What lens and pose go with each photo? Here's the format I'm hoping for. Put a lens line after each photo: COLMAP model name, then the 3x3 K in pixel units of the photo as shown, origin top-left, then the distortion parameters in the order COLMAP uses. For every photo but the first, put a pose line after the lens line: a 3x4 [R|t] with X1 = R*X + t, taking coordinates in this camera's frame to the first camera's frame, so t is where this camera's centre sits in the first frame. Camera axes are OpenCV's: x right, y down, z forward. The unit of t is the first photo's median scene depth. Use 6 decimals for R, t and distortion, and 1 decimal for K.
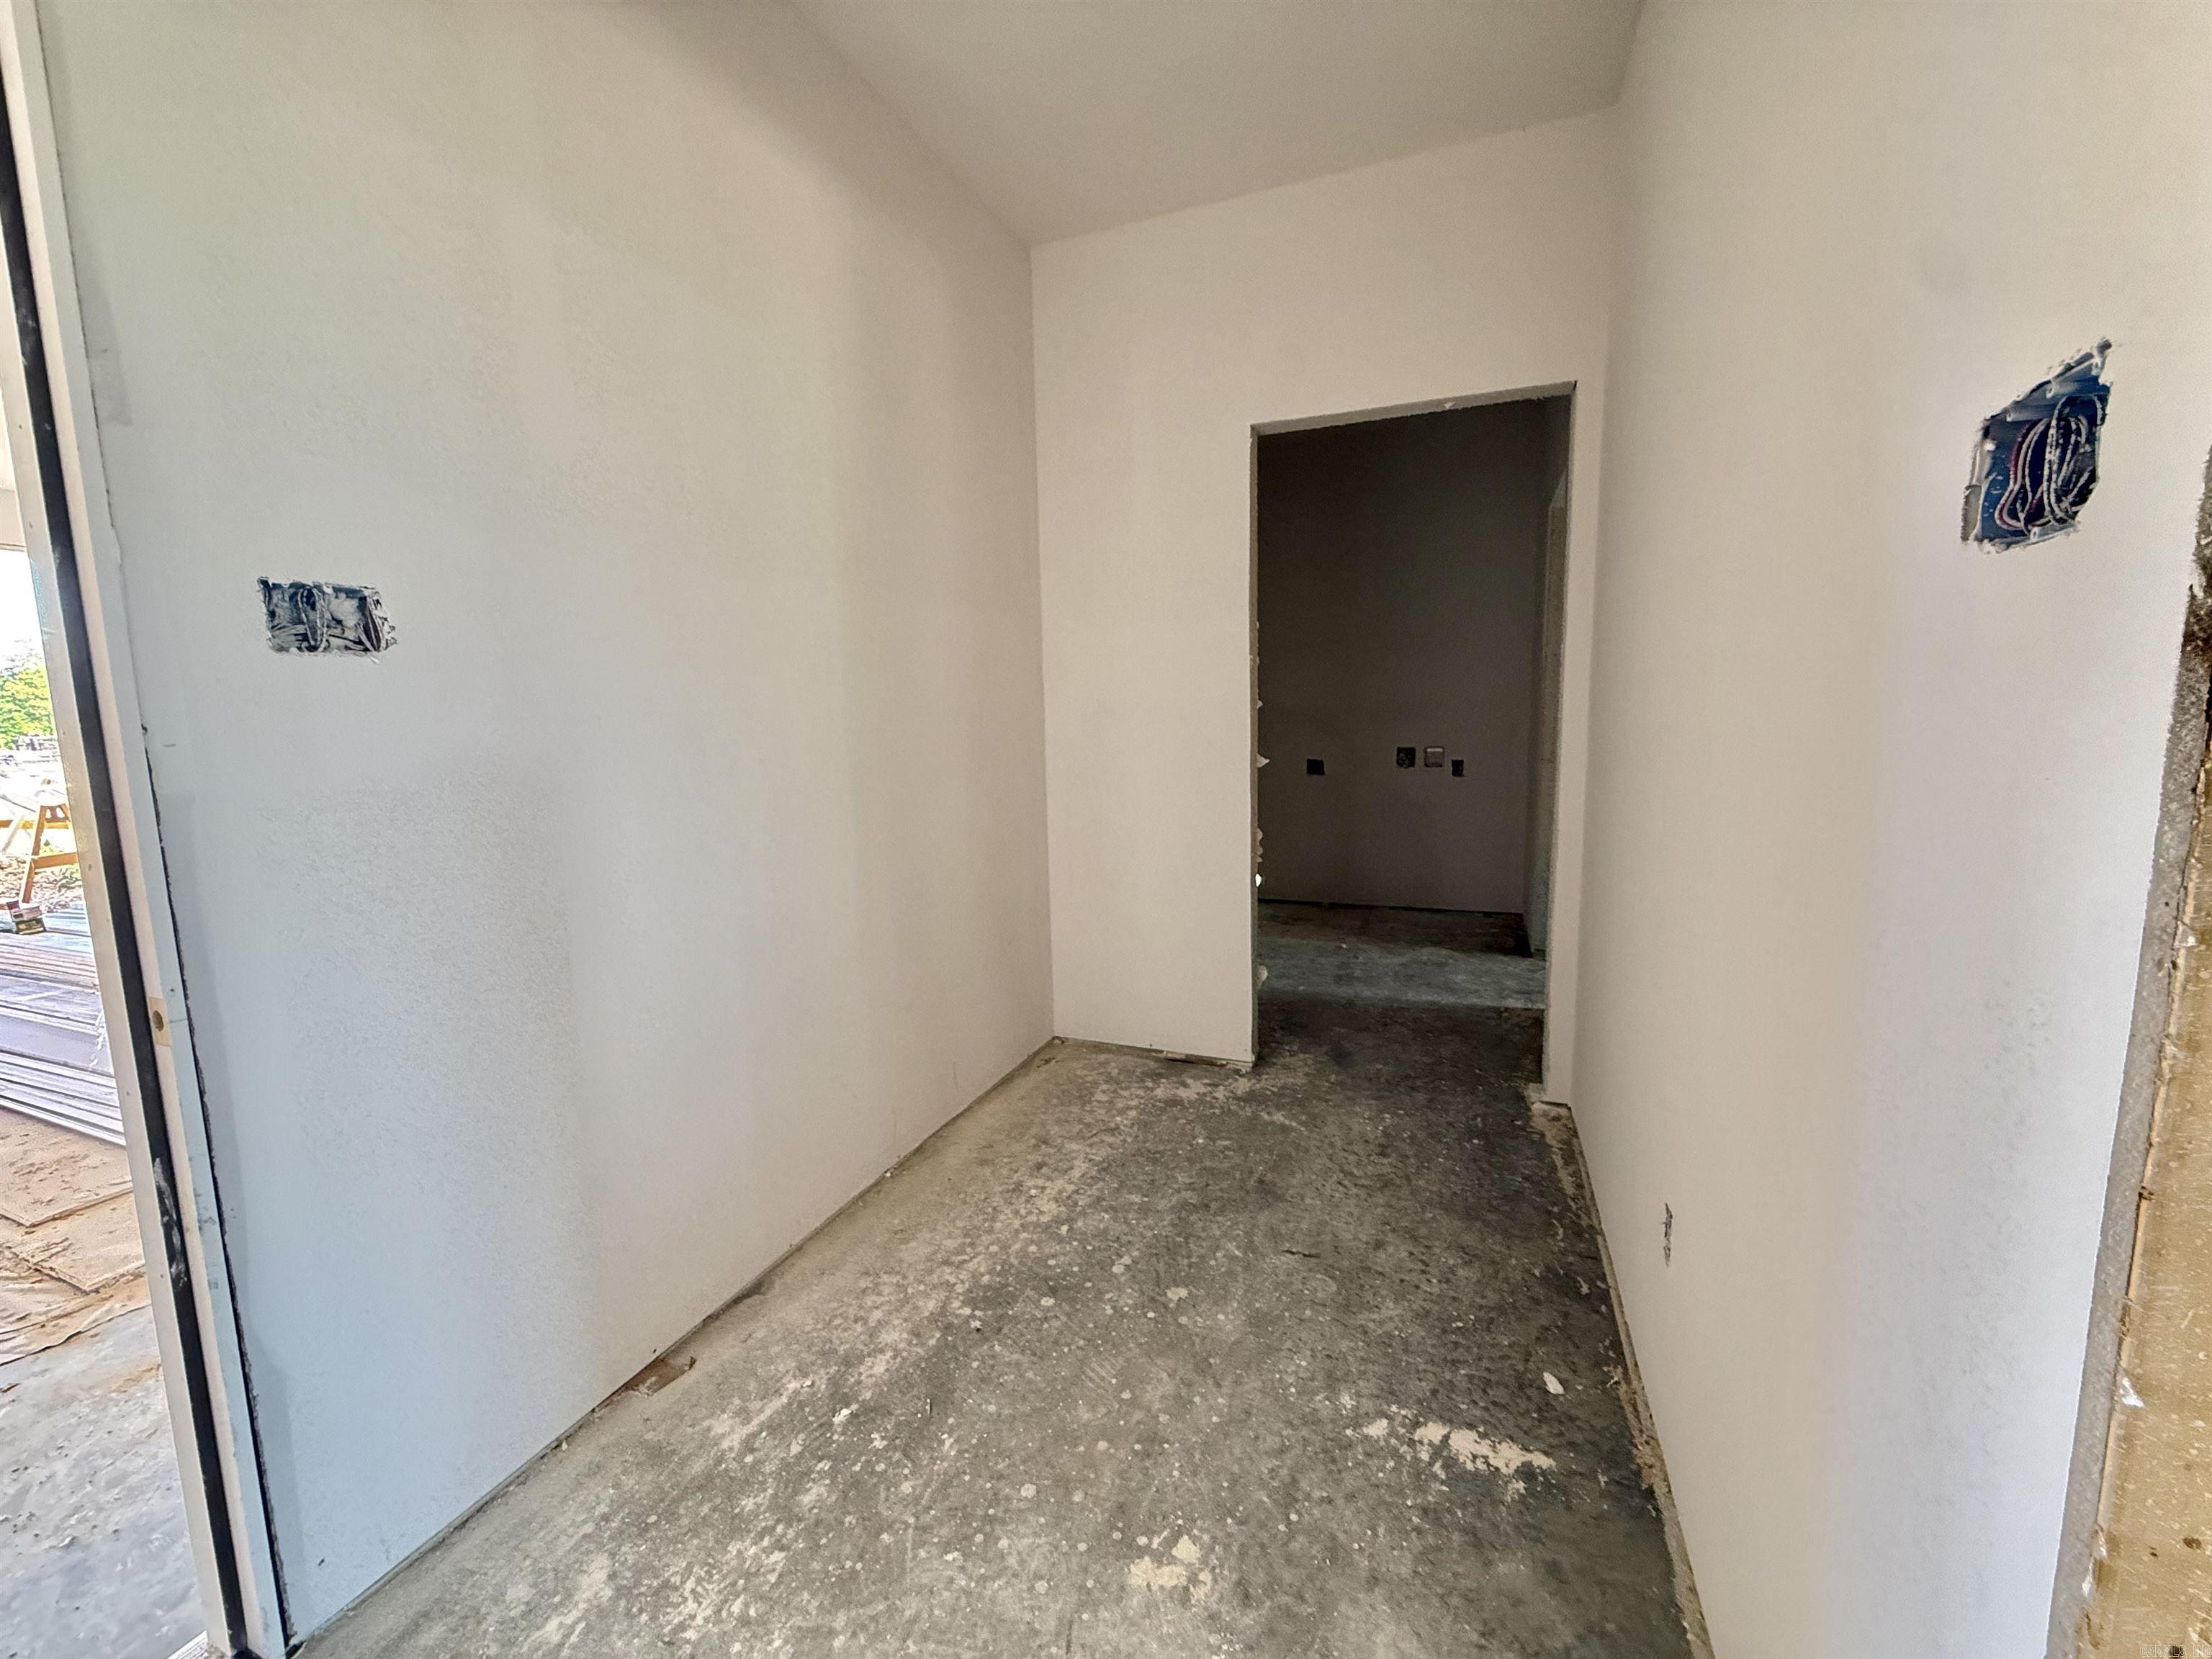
lens RADIAL K [[884.7, 0, 1099.3], [0, 884.7, 827.6], [0, 0, 1]] dist [-0.000144, -0.000162]
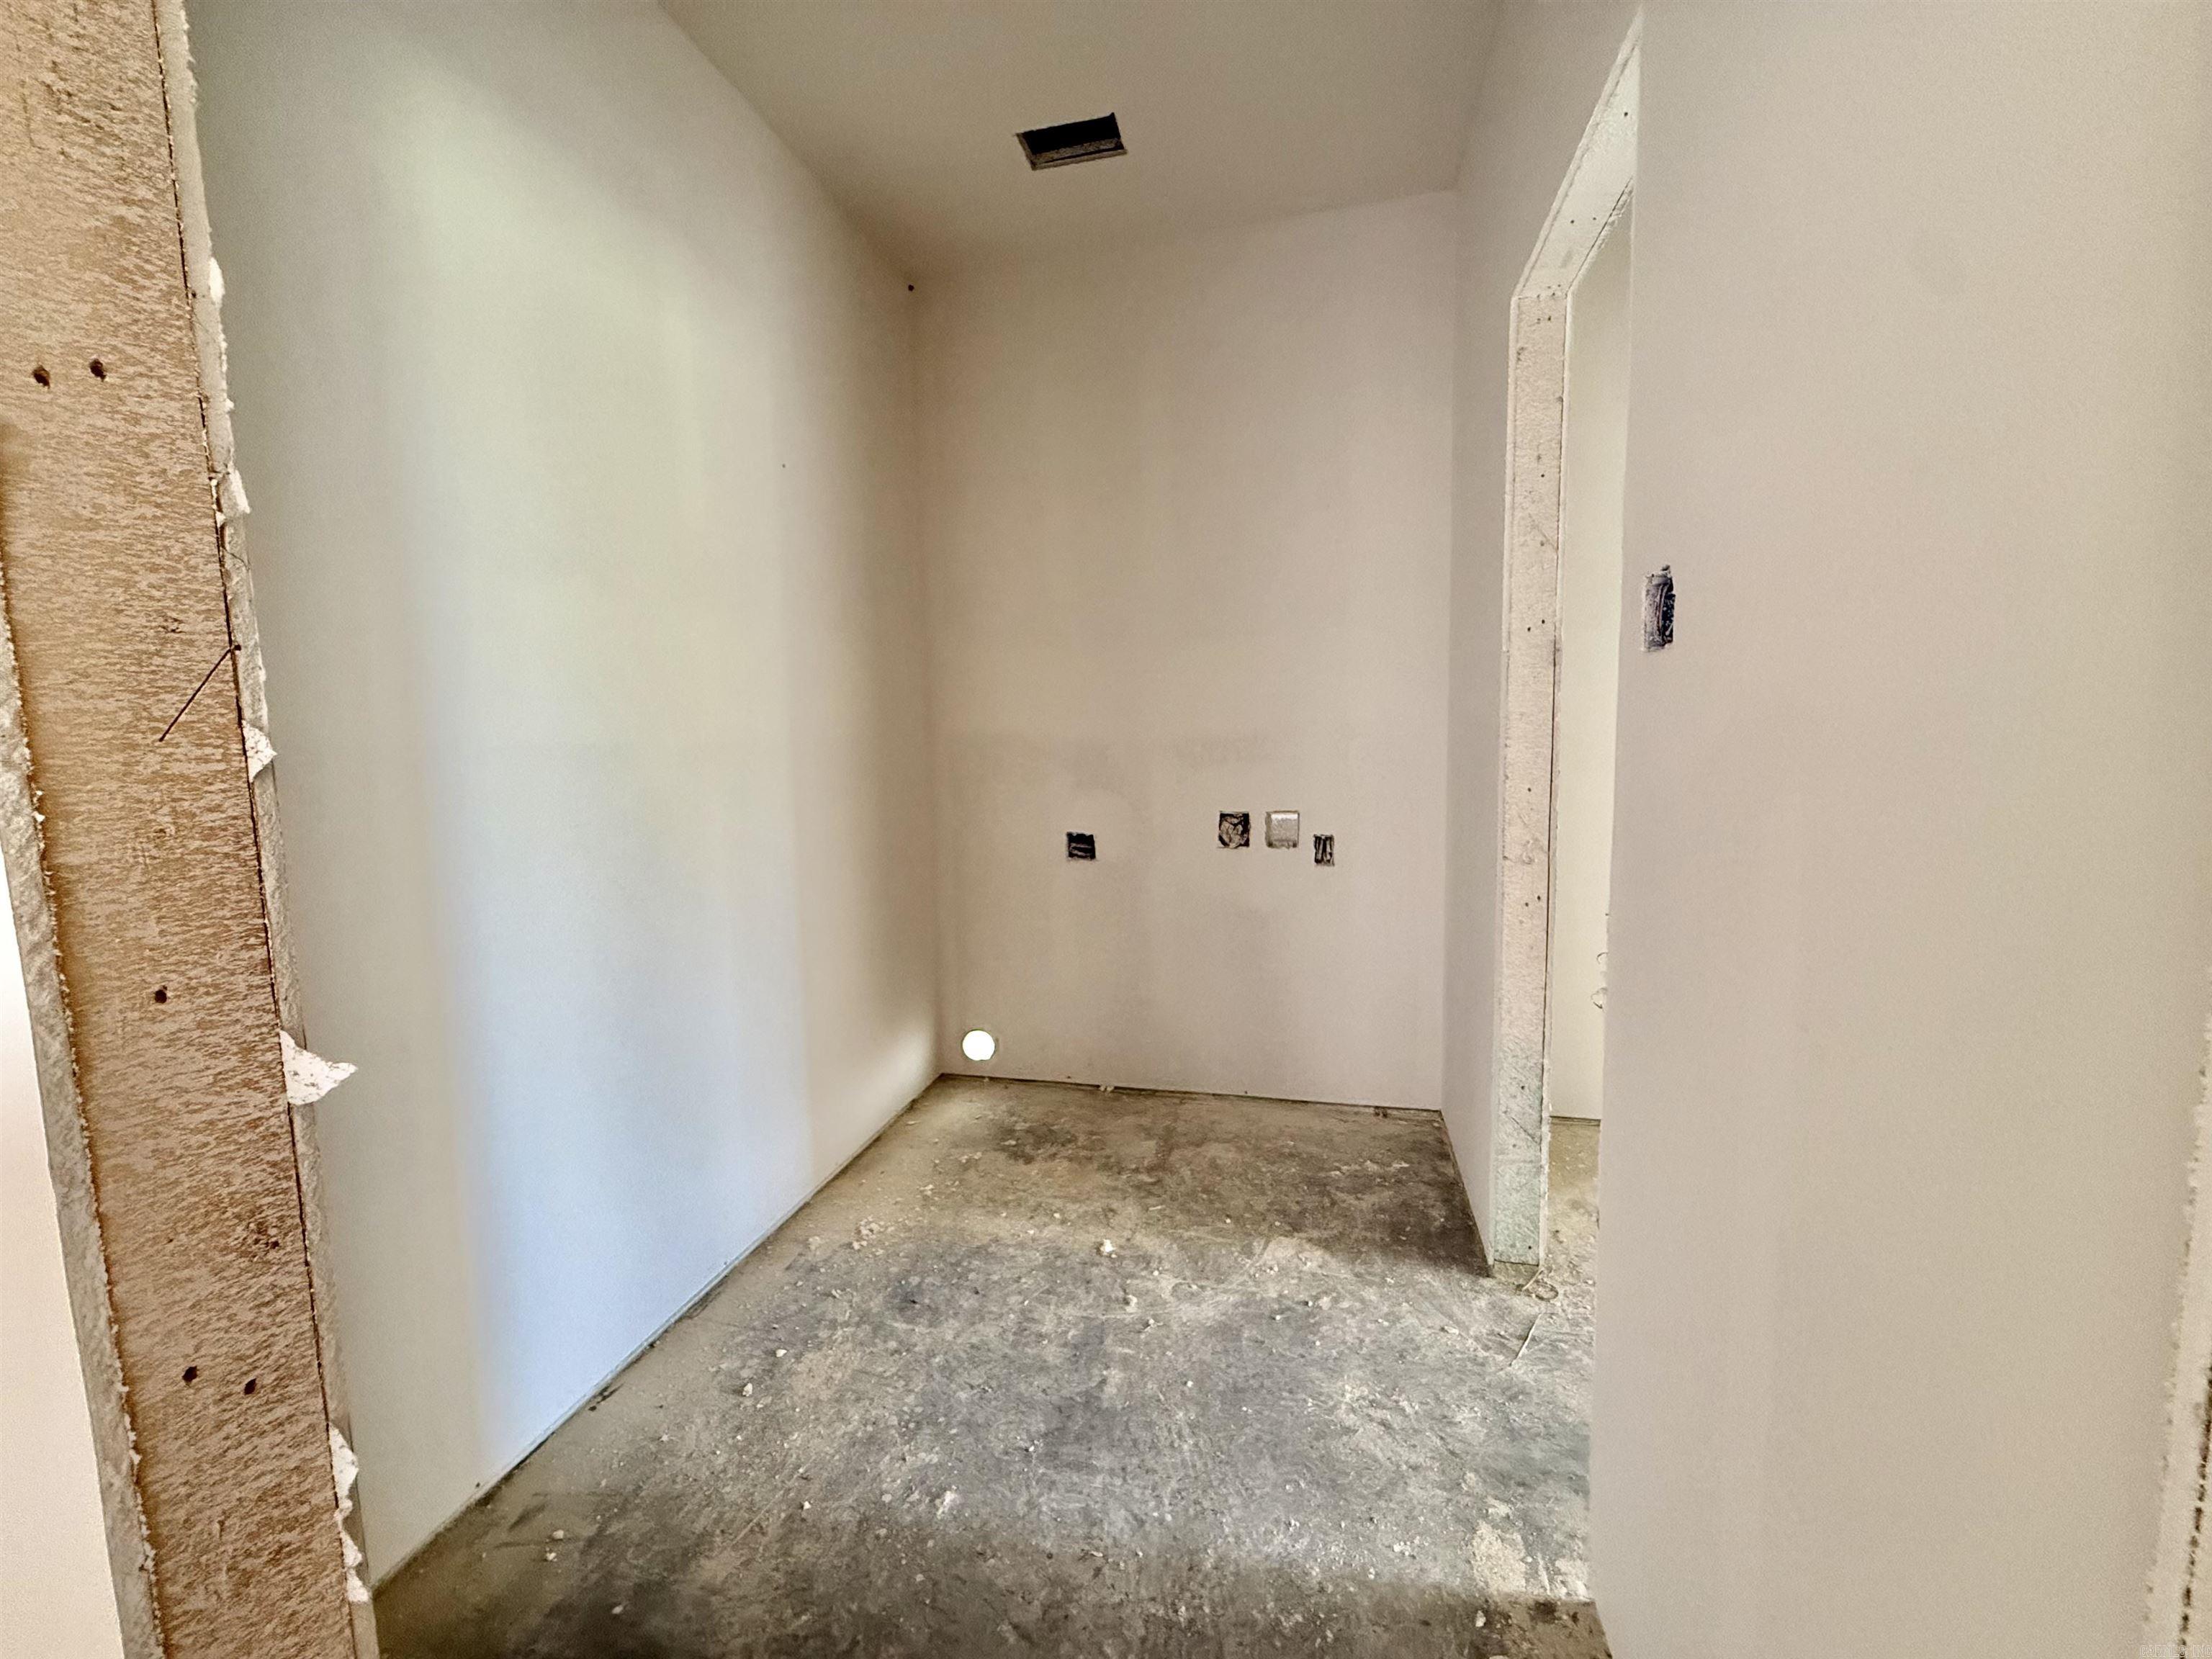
lens RADIAL K [[884.7, 0, 1099.3], [0, 884.7, 827.6], [0, 0, 1]] dist [-0.000144, -0.000162]
pose [[0.989083, -0.016545, 0.146430, 0.205290], [0.020129, 0.999532, -0.023028, -0.079395], [-0.145980, 0.025724, 0.988953, 0.523781]]
